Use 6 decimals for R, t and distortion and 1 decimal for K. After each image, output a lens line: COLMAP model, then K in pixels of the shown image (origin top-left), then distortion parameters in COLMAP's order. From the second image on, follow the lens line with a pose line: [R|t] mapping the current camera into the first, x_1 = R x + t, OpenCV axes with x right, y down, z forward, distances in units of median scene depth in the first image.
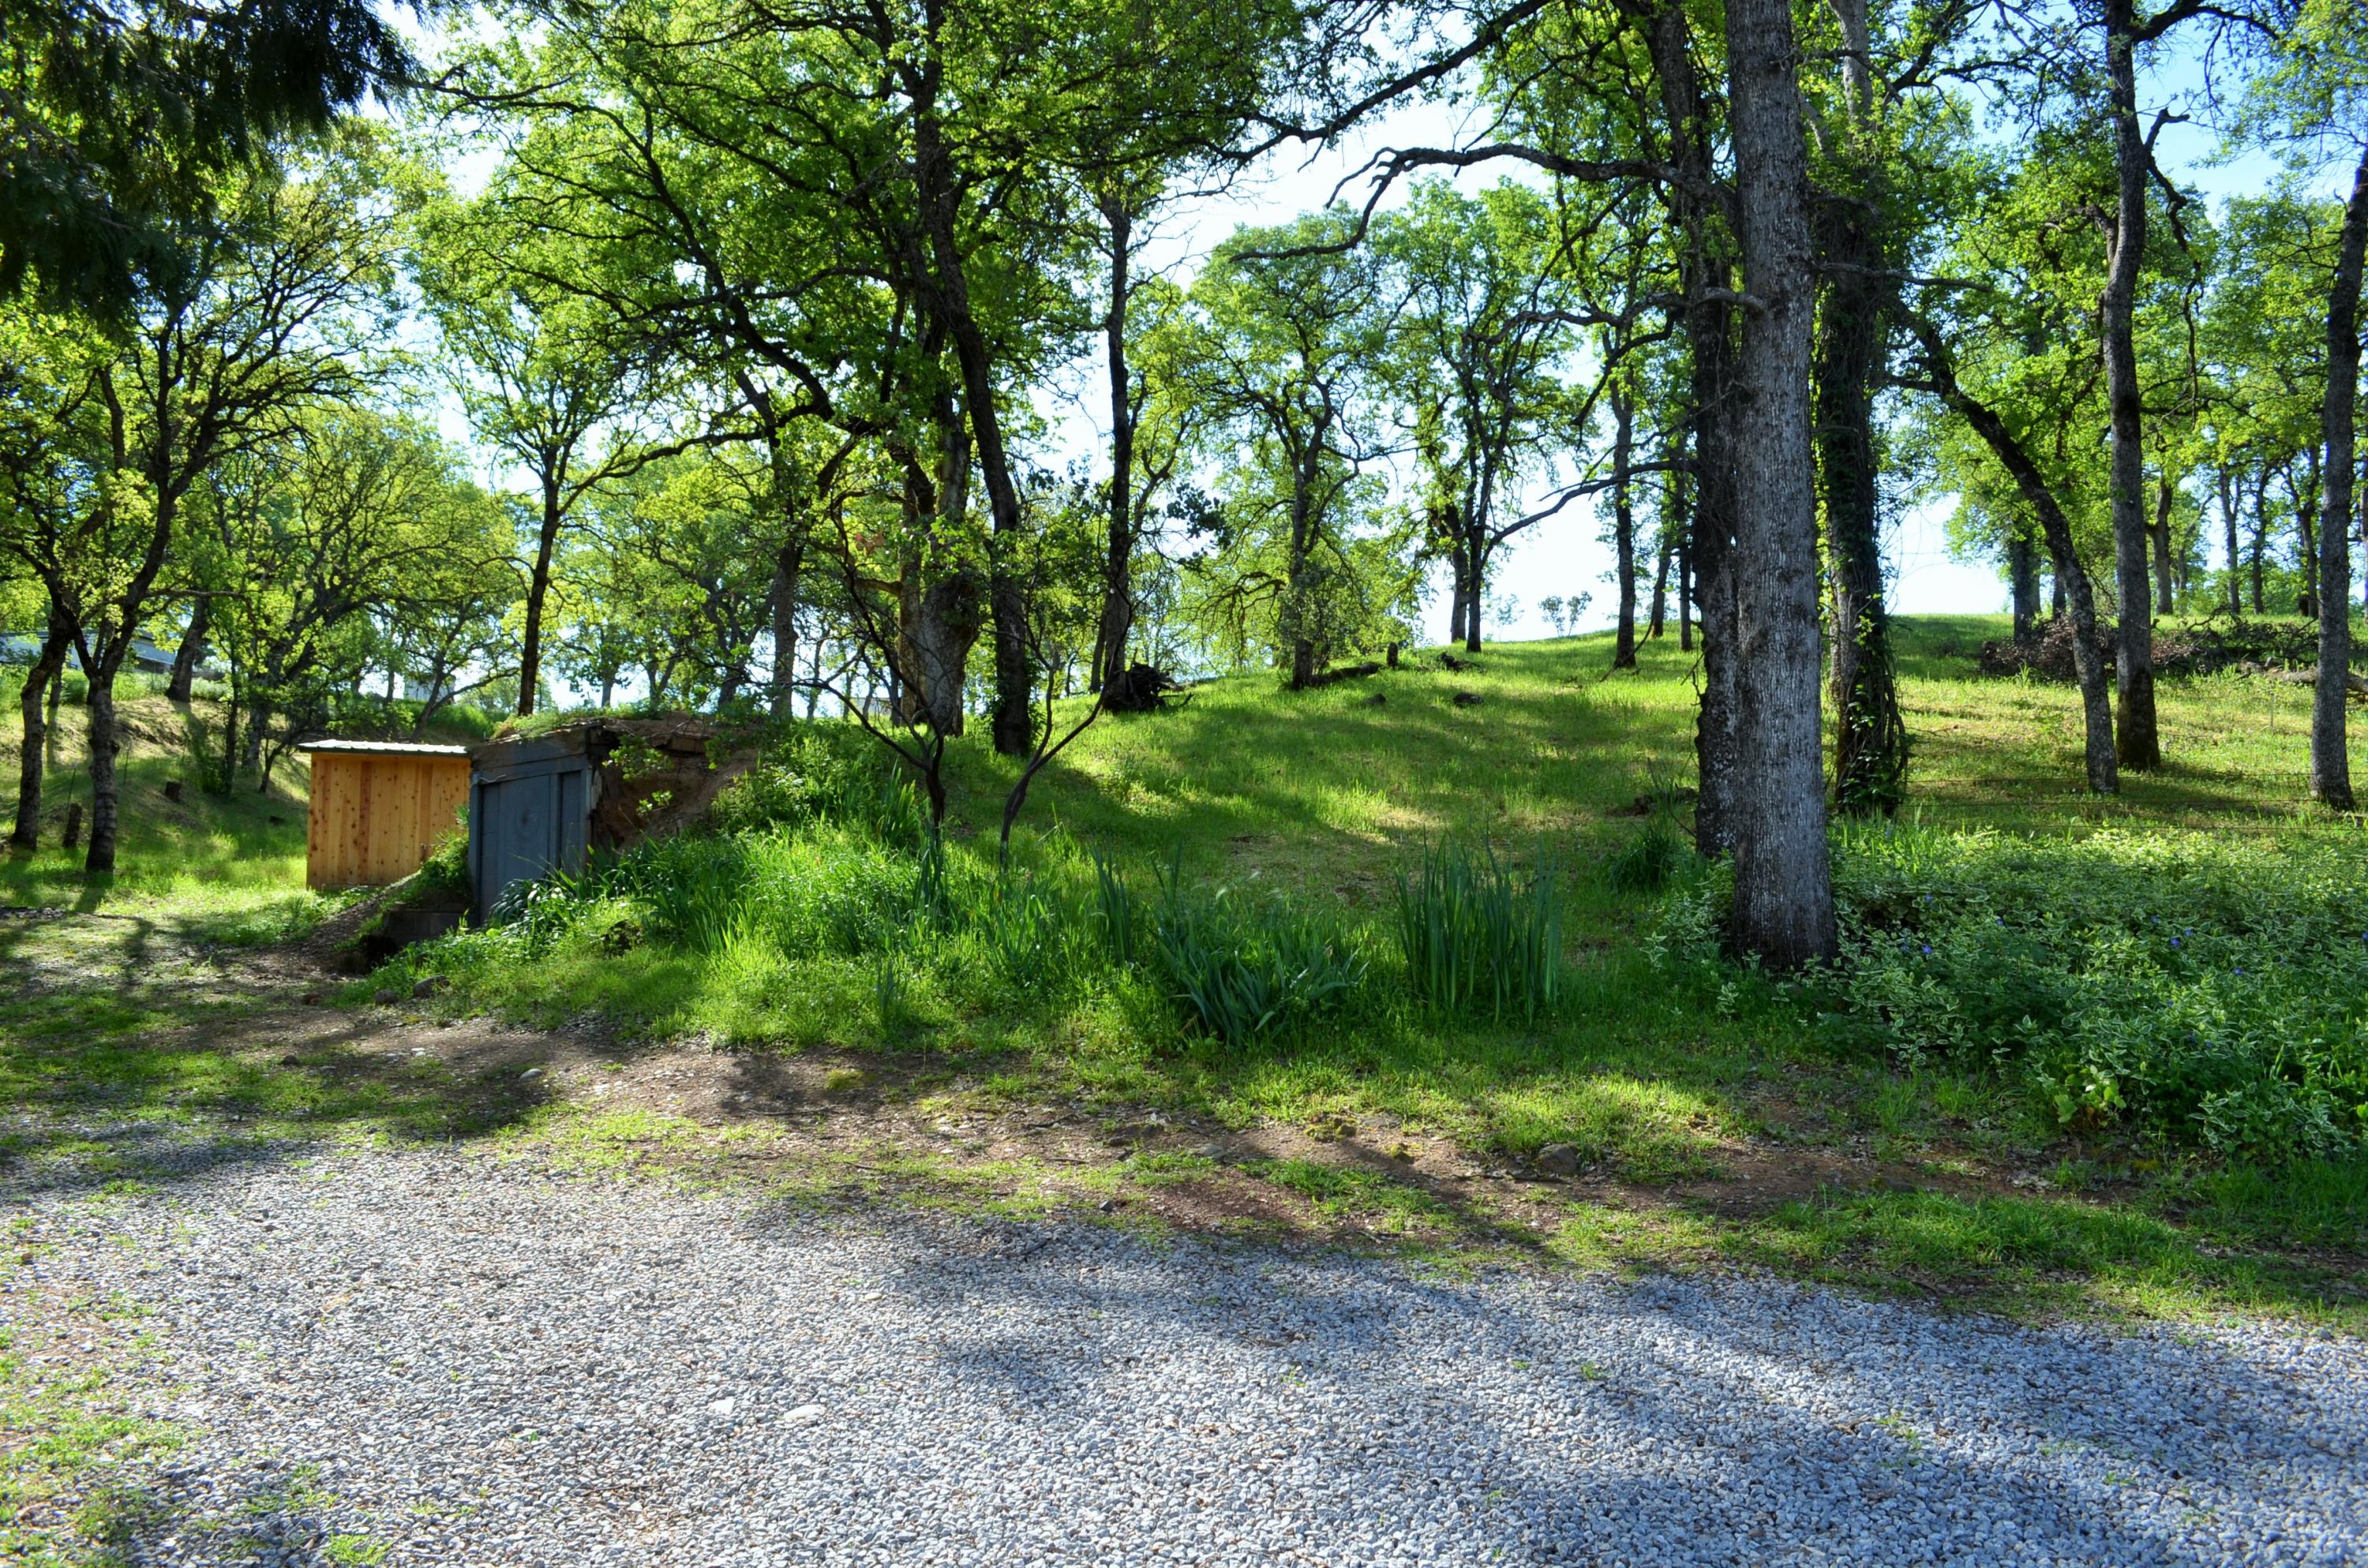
lens RADIAL K [[1846.7, 0, 1236.3], [0, 1846.7, 774.5], [0, 0, 1]] dist [-0.088770, 0.011688]
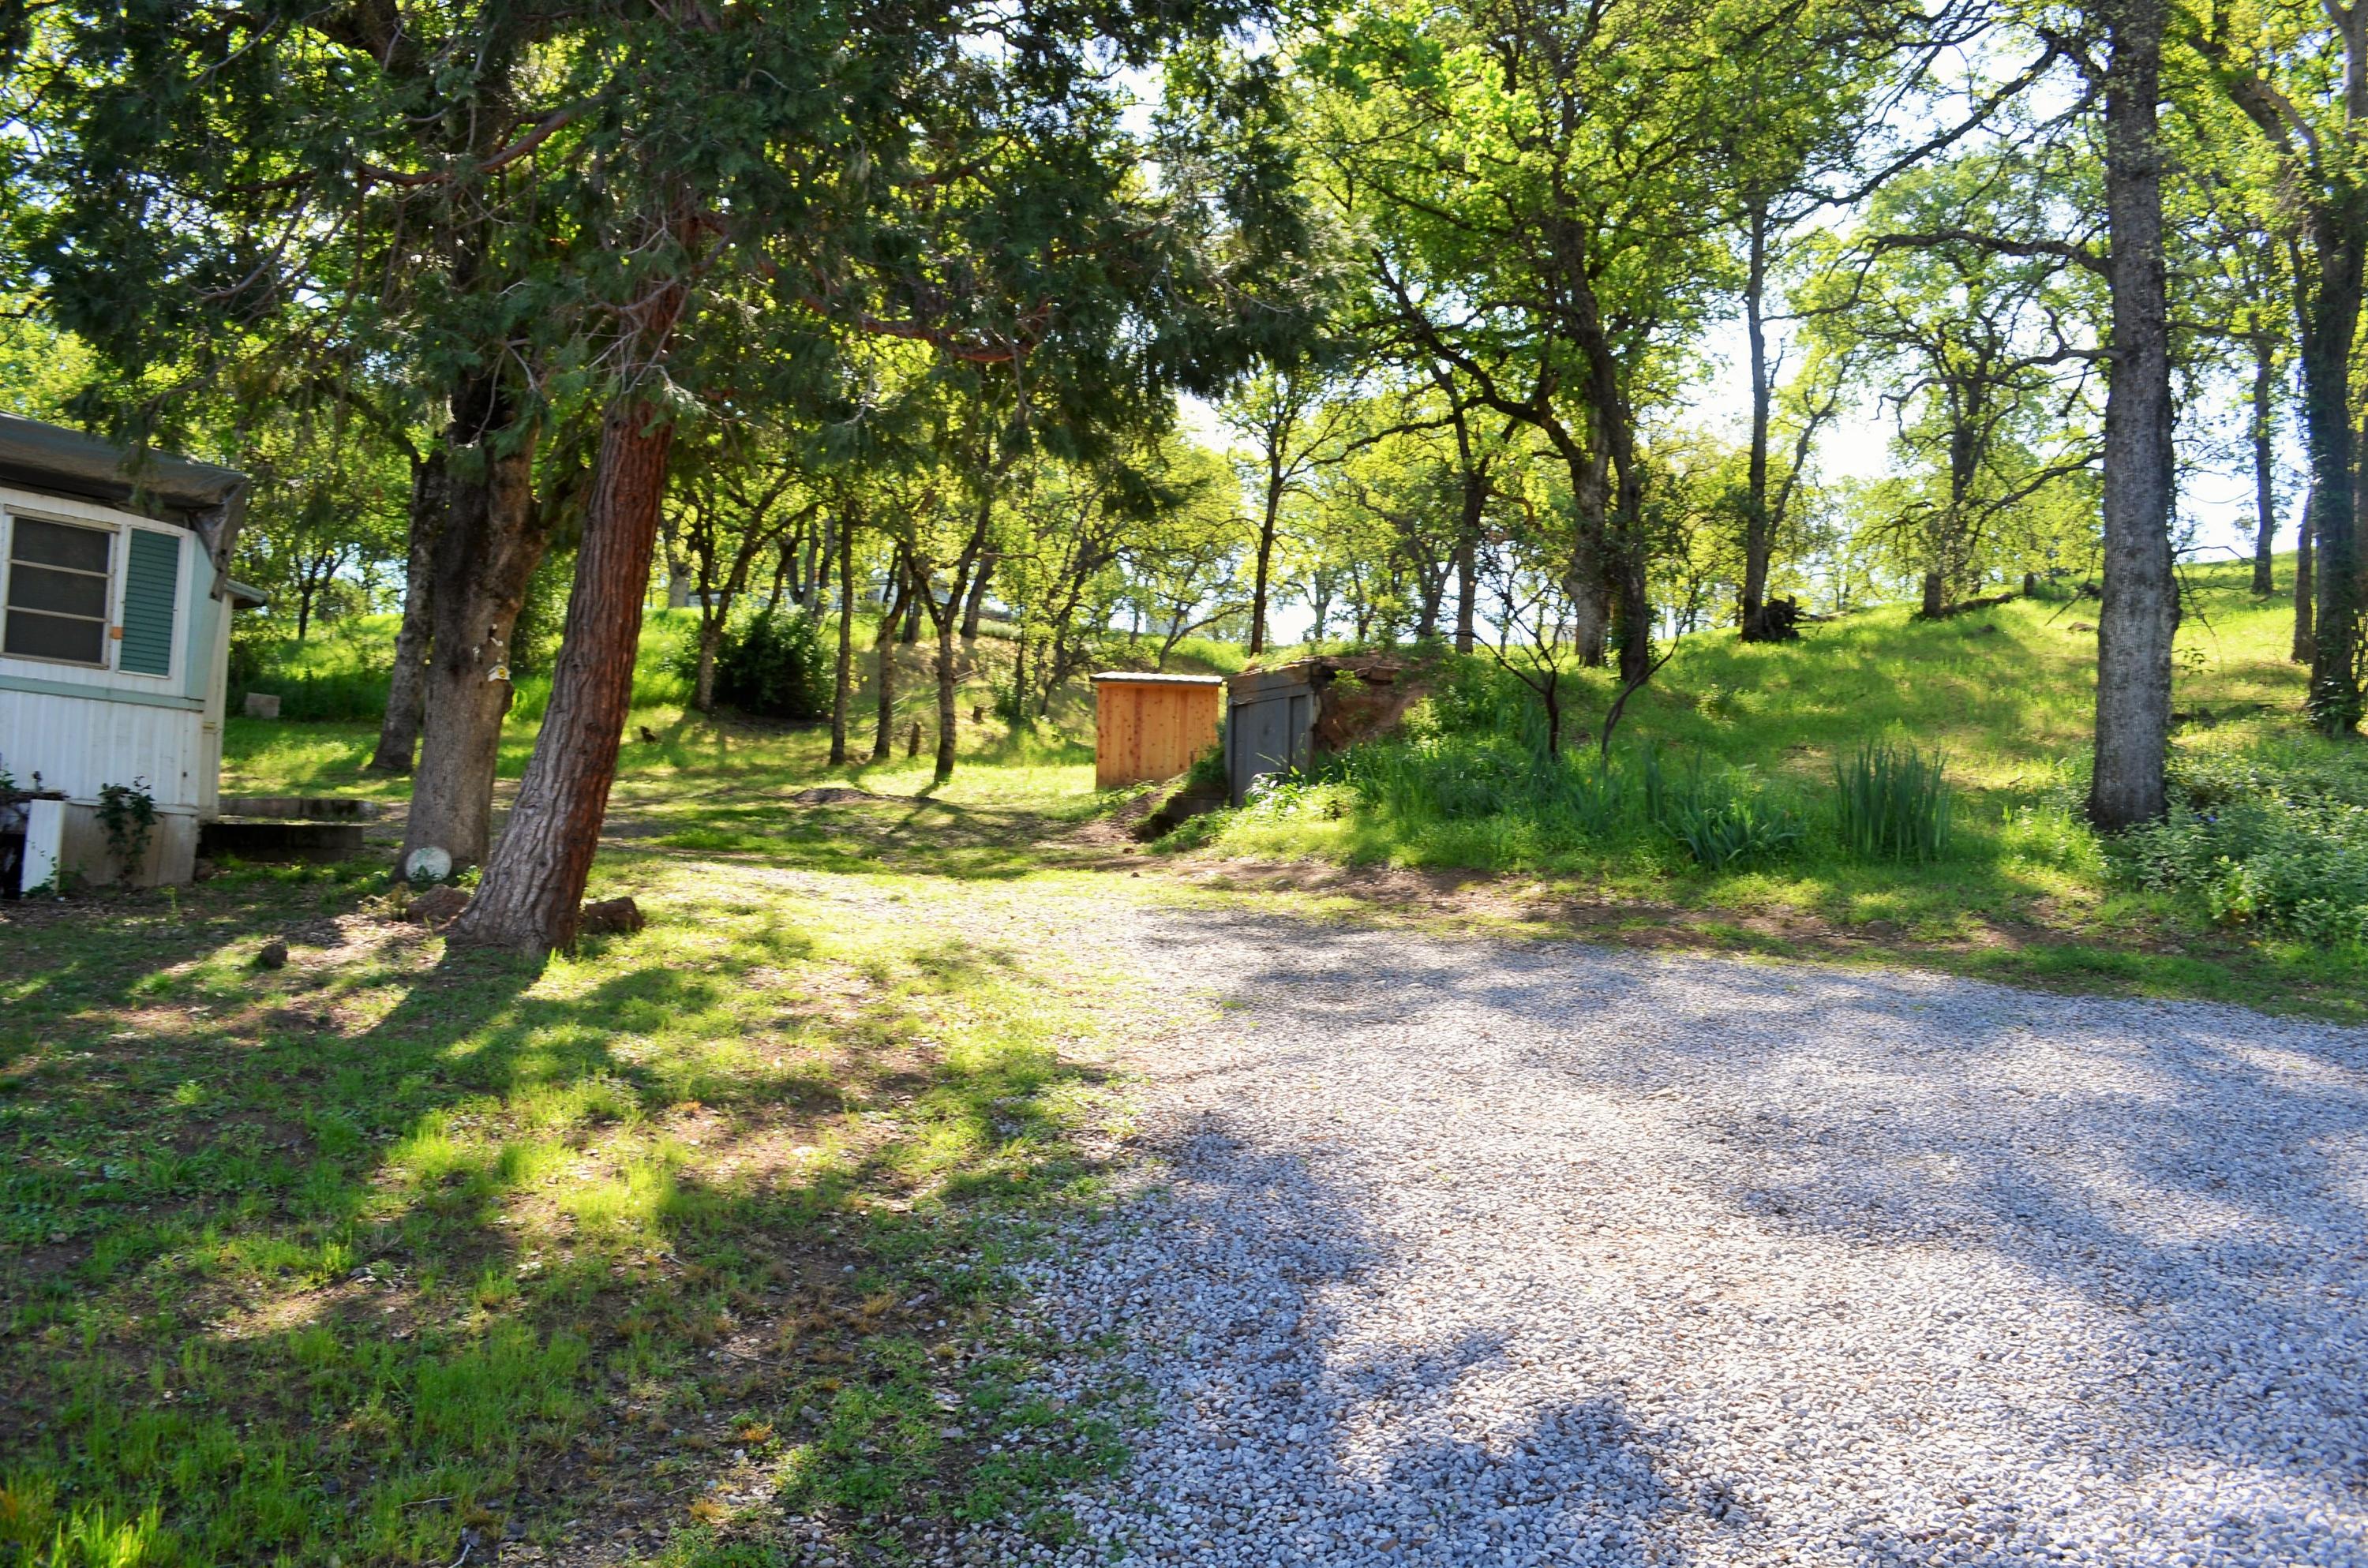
lens RADIAL K [[1846.7, 0, 1204.0], [0, 1846.7, 786.7], [0, 0, 1]] dist [-0.088770, 0.011688]
pose [[0.923823, 0.016032, -0.382484, 0.047357], [0.001988, 0.998908, 0.046673, 0.001163], [0.382815, -0.043878, 0.922782, -0.146356]]
